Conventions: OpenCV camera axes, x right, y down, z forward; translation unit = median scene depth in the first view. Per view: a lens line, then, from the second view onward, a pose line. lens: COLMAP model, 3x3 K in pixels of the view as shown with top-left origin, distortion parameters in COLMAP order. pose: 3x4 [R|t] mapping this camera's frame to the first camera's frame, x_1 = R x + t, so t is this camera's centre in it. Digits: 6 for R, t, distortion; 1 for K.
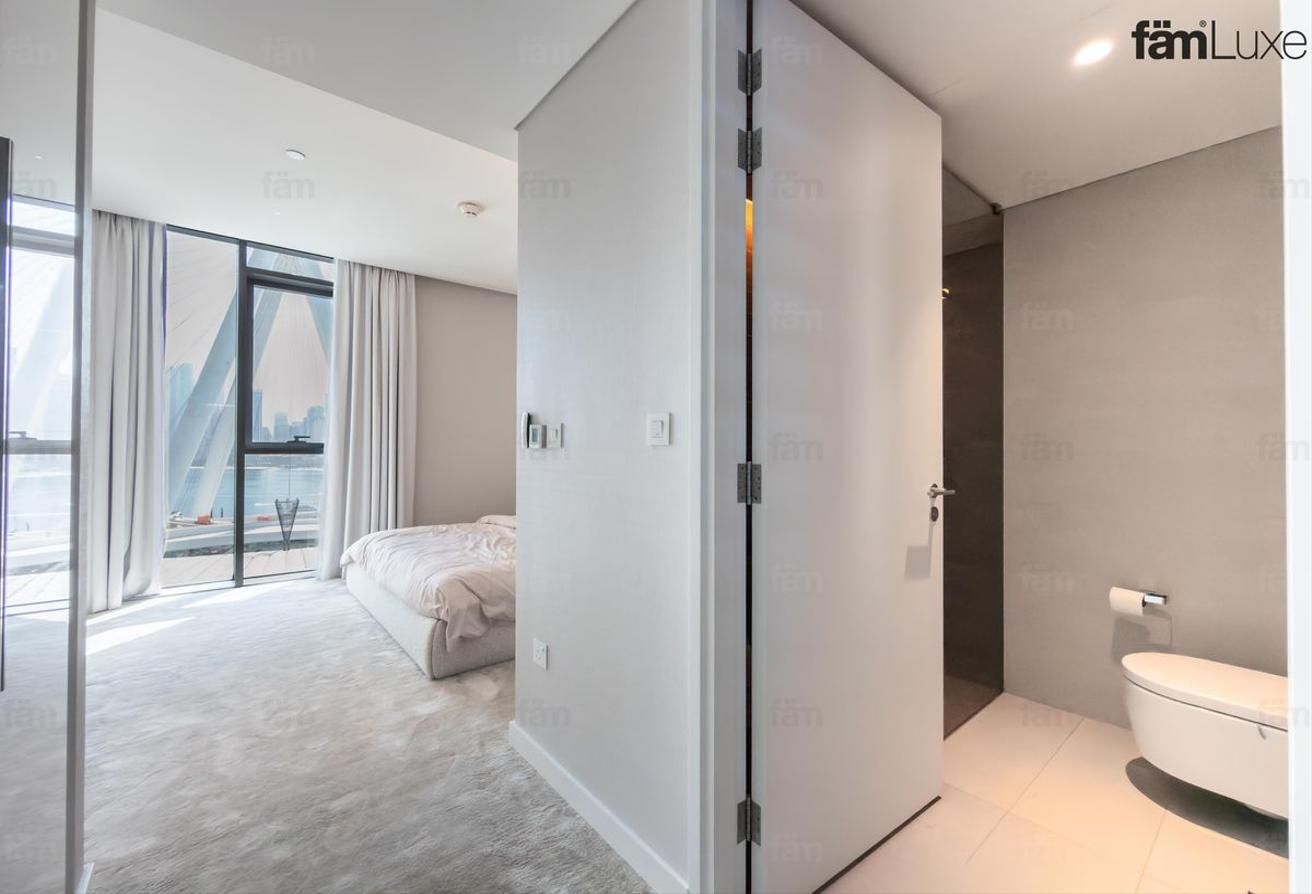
lens RADIAL K [[536.9, 0, 668.4], [0, 536.9, 449.7], [0, 0, 1]] dist [-0.000226, -0.000704]
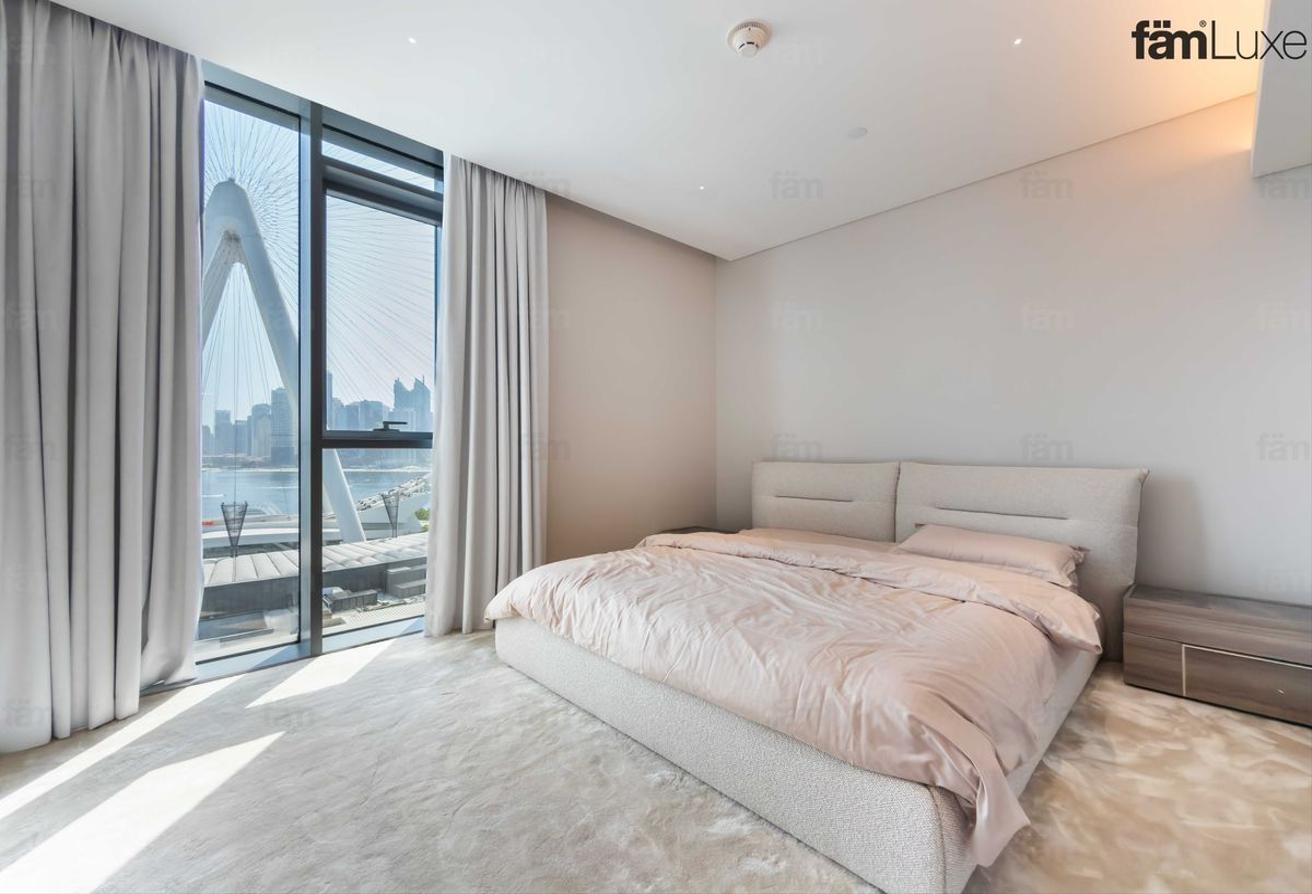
lens RADIAL K [[536.9, 0, 663.0], [0, 536.9, 451.6], [0, 0, 1]] dist [-0.000226, -0.000704]
pose [[0.997940, -0.006670, 0.063812, -0.447623], [0.006138, 0.999945, 0.008531, 0.009498], [-0.063865, -0.008122, 0.997925, 0.353067]]
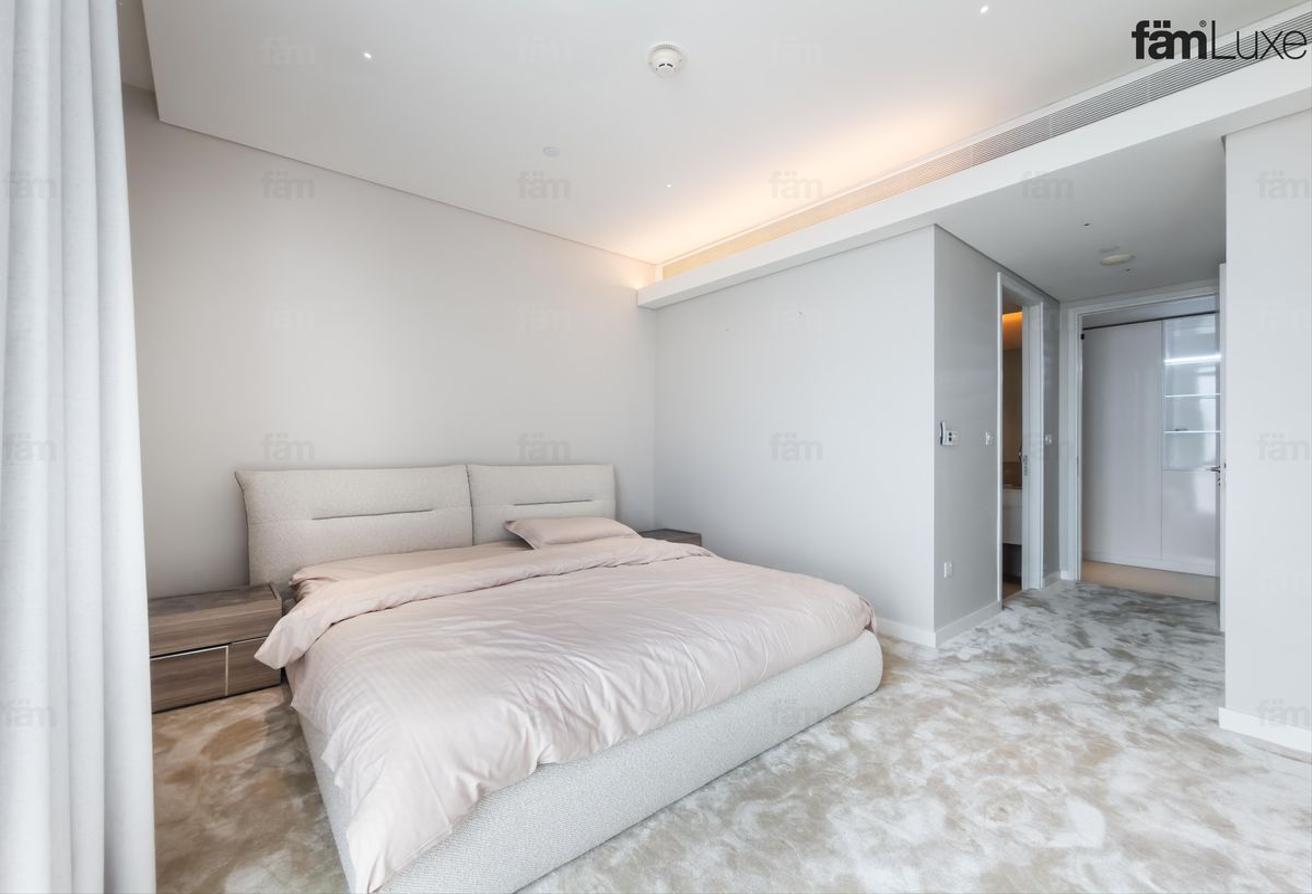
lens RADIAL K [[536.9, 0, 657.6], [0, 536.9, 446.1], [0, 0, 1]] dist [-0.000226, -0.000704]
pose [[-0.012055, -0.001244, 0.999927, -0.889743], [-0.005879, 0.999982, 0.001173, 0.002330], [-0.999910, -0.005864, -0.012062, 0.900631]]
